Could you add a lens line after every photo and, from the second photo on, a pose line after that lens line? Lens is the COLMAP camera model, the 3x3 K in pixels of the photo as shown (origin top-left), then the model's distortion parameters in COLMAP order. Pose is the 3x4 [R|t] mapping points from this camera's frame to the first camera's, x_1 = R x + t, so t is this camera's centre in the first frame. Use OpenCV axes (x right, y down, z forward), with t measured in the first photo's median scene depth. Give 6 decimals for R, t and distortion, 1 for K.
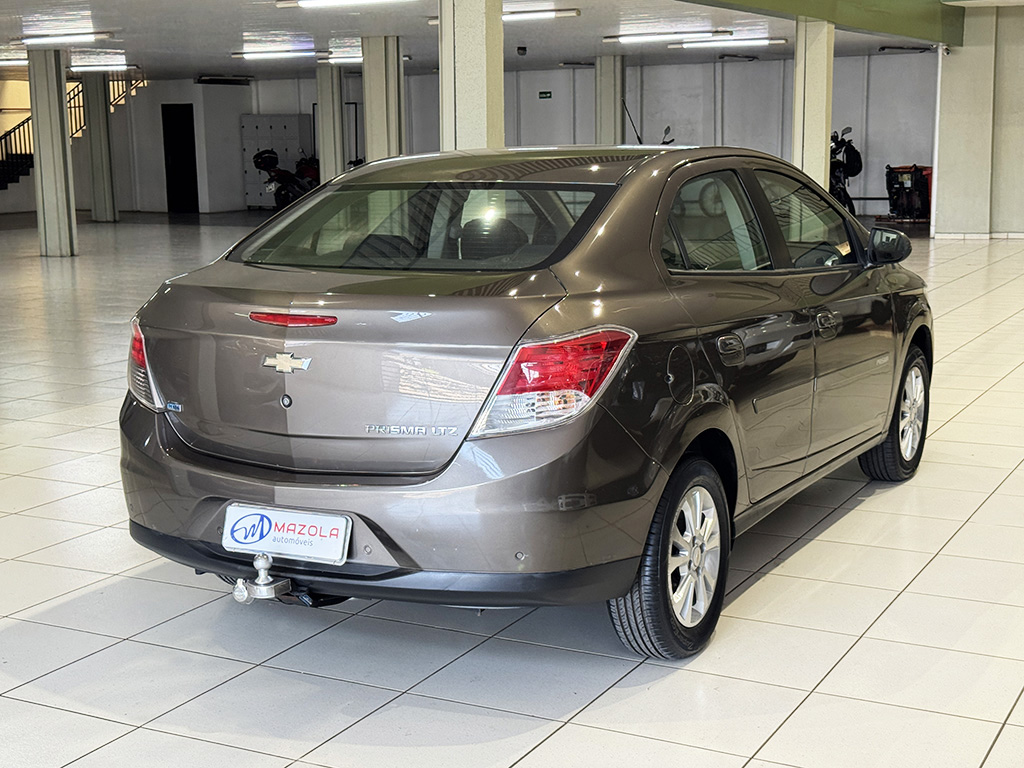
lens RADIAL K [[1495.0, 0, 512.0], [0, 1495.0, 384.0], [0, 0, 1]] dist [0.221934, -0.583025]
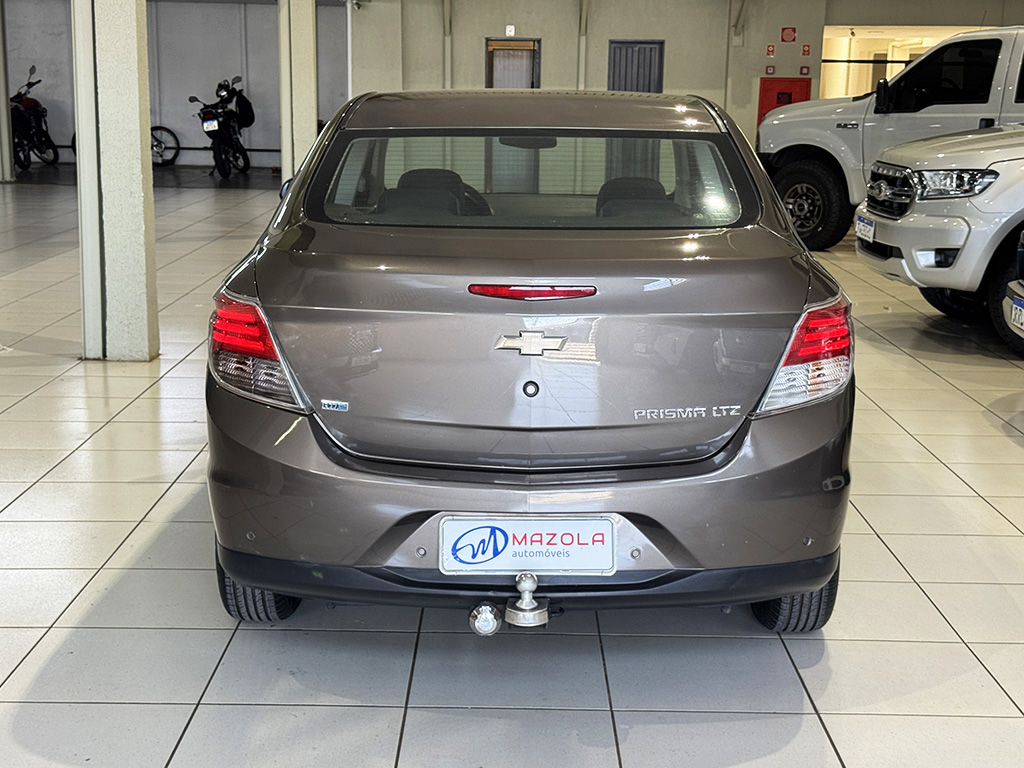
lens RADIAL K [[1495.0, 0, 512.0], [0, 1495.0, 384.0], [0, 0, 1]] dist [0.221934, -0.583025]
pose [[0.878281, -0.065438, 0.473646, -0.544810], [0.050280, 0.997738, 0.044612, -0.028846], [-0.475494, -0.015367, 0.879585, 0.264492]]
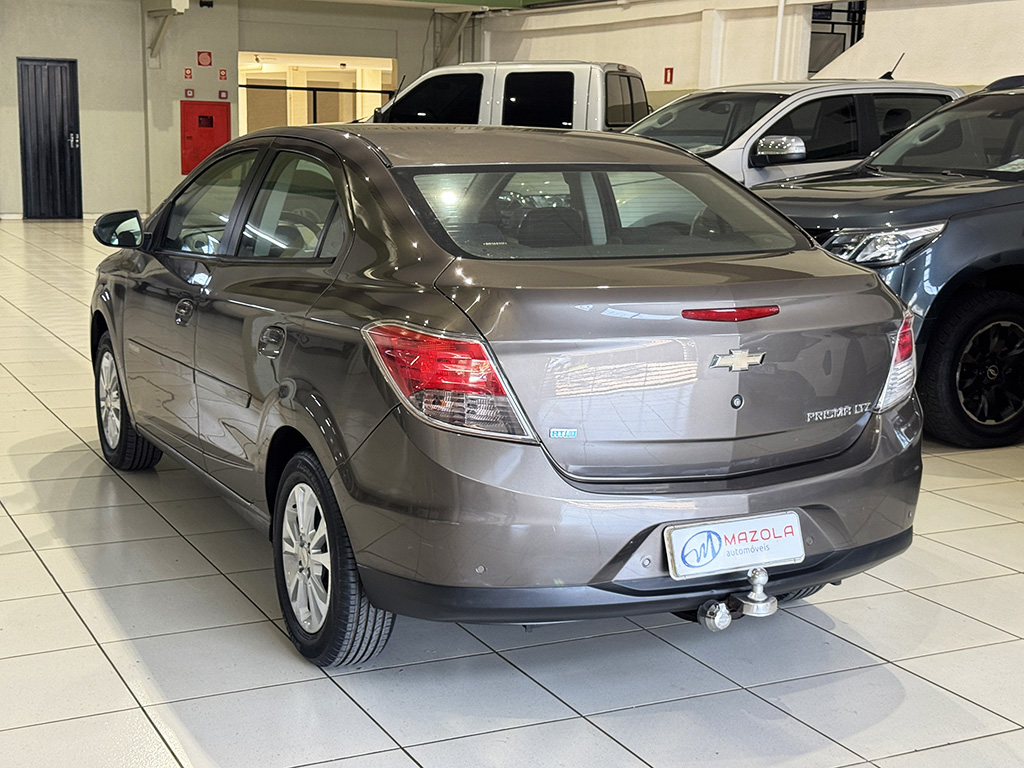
lens RADIAL K [[1495.0, 0, 512.0], [0, 1495.0, 384.0], [0, 0, 1]] dist [0.221934, -0.583025]
pose [[0.568051, -0.116864, 0.814653, -0.962242], [0.105615, 0.992034, 0.068666, -0.076233], [-0.816188, 0.047034, 0.575869, 0.569150]]
